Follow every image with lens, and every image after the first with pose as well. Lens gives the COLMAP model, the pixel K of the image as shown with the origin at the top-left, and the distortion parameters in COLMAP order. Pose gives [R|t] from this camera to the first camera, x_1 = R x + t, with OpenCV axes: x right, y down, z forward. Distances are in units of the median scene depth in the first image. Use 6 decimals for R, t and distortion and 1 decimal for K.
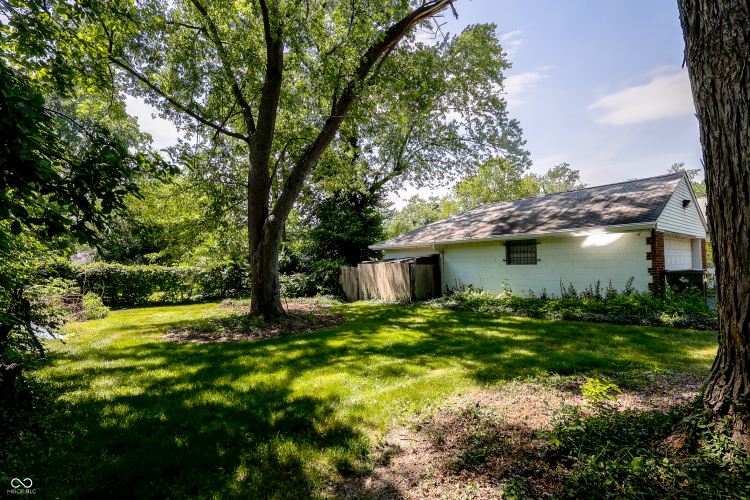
lens RADIAL K [[346.9, 0, 375.8], [0, 346.9, 251.4], [0, 0, 1]] dist [0.003182, 0.000466]
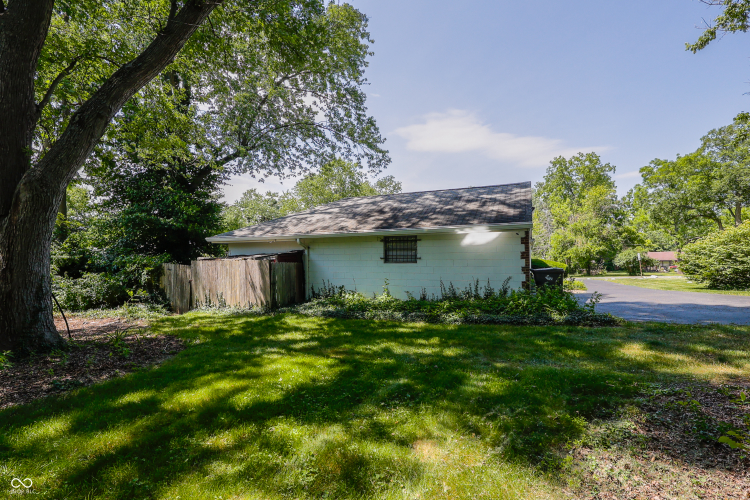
lens RADIAL K [[346.9, 0, 373.6], [0, 346.9, 249.9], [0, 0, 1]] dist [0.003182, 0.000466]
pose [[0.890230, 0.028963, 0.454591, -0.049535], [-0.025969, 0.999580, -0.012830, 0.014161], [-0.454771, -0.000383, 0.890608, 0.180663]]
